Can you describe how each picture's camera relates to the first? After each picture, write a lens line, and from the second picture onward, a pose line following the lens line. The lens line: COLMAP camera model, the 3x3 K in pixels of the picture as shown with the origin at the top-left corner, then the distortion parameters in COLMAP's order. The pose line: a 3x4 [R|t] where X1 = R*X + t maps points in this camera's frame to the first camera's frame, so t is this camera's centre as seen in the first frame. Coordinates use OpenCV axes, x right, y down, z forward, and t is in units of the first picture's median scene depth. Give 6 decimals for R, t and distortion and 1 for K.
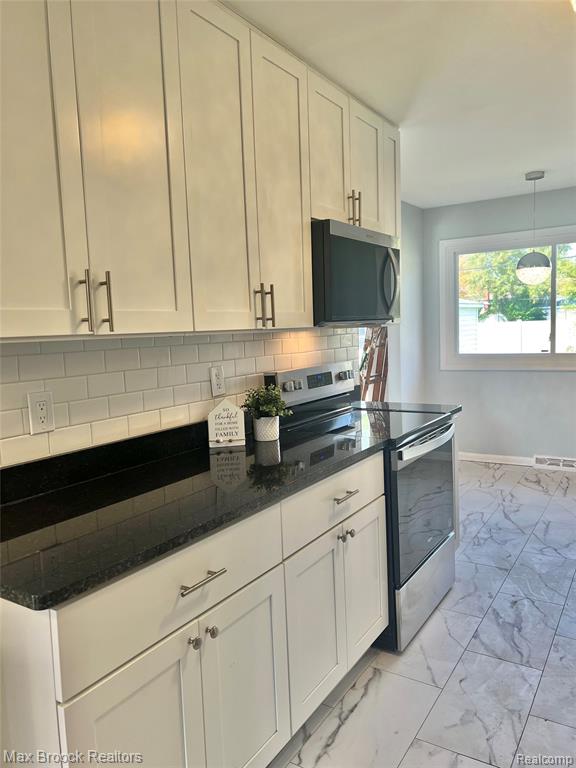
lens RADIAL K [[585.2, 0, 288.0], [0, 585.2, 384.0], [0, 0, 1]] dist [0.011997, -0.007323]
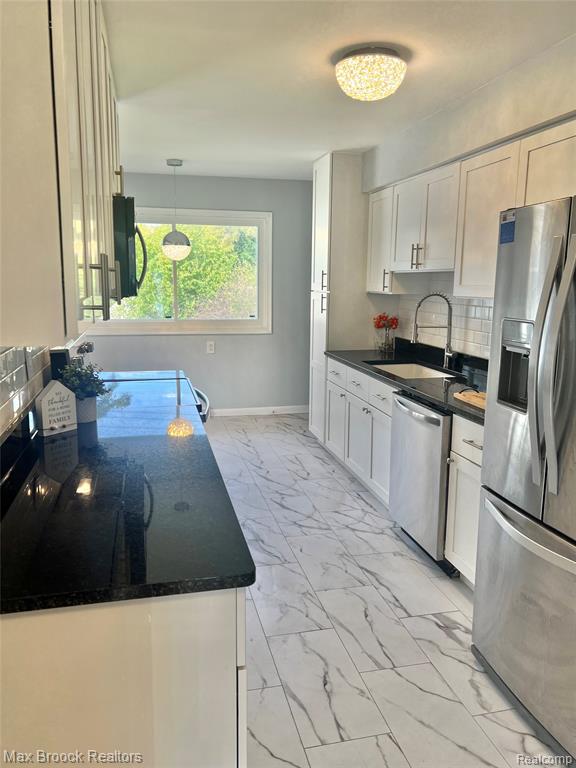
lens RADIAL K [[585.2, 0, 288.0], [0, 585.2, 384.0], [0, 0, 1]] dist [0.011997, -0.007323]
pose [[0.688481, -0.089449, 0.719718, -0.518020], [0.040864, 0.995573, 0.084644, -0.034165], [-0.724103, -0.028865, 0.689088, 0.102161]]
